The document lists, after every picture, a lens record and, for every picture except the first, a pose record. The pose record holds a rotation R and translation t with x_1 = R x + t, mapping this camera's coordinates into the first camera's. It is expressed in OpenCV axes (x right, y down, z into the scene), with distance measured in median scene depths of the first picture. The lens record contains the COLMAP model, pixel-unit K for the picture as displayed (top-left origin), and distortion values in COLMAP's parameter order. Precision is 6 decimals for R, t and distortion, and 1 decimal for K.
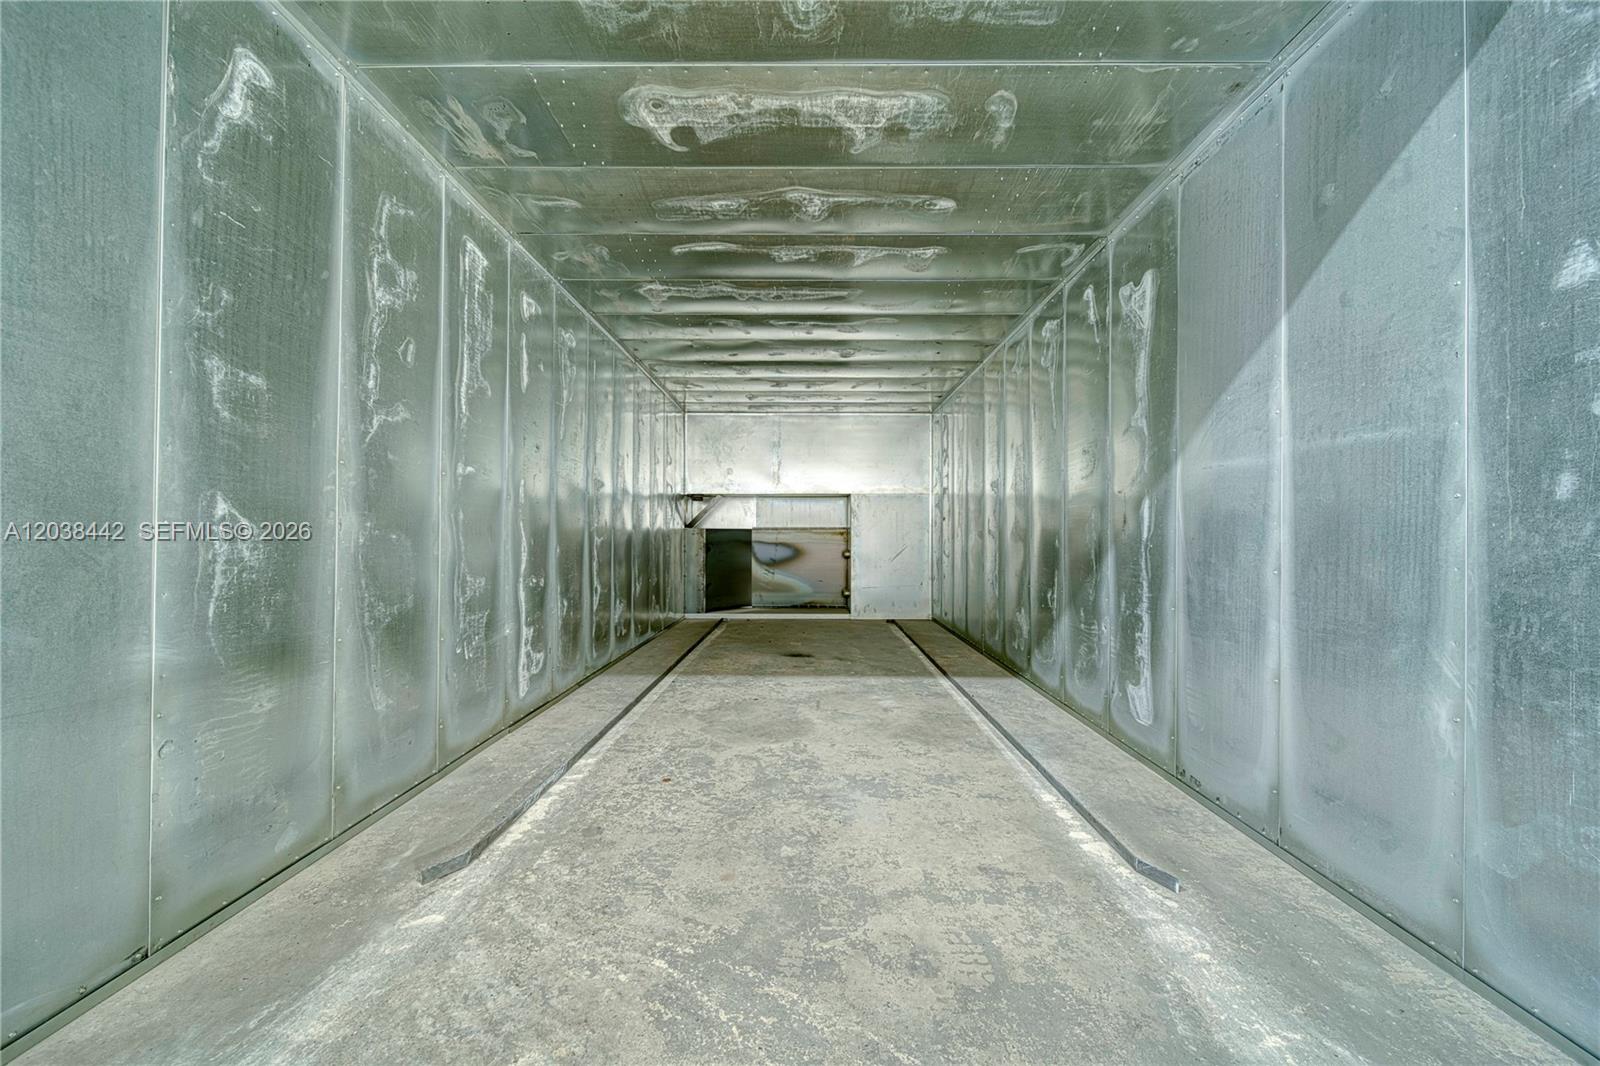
lens RADIAL K [[571.8, 0, 807.4], [0, 571.8, 528.5], [0, 0, 1]] dist [-0.000352, -0.000769]
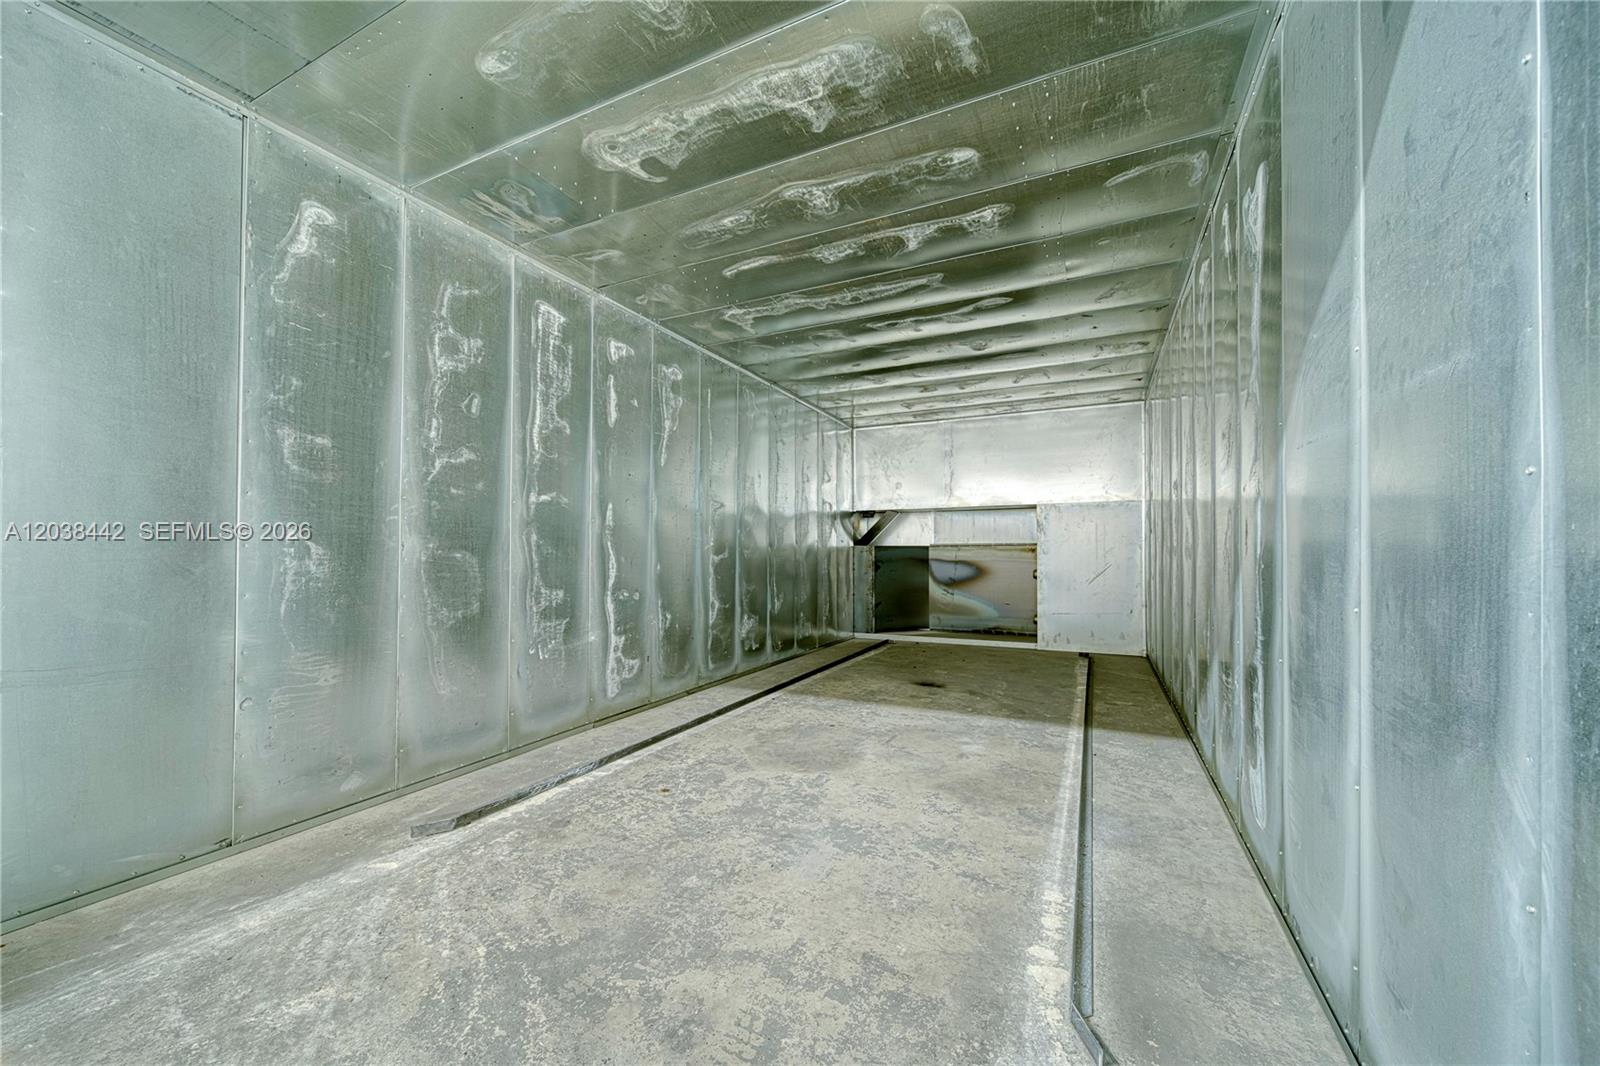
lens RADIAL K [[590.4, 0, 804.6], [0, 590.4, 542.1], [0, 0, 1]] dist [0.000833, -0.000698]
pose [[0.905916, -0.011845, -0.423293, 0.471582], [0.009033, 0.999922, -0.008648, 0.003316], [0.423362, 0.004010, 0.905952, 0.149583]]
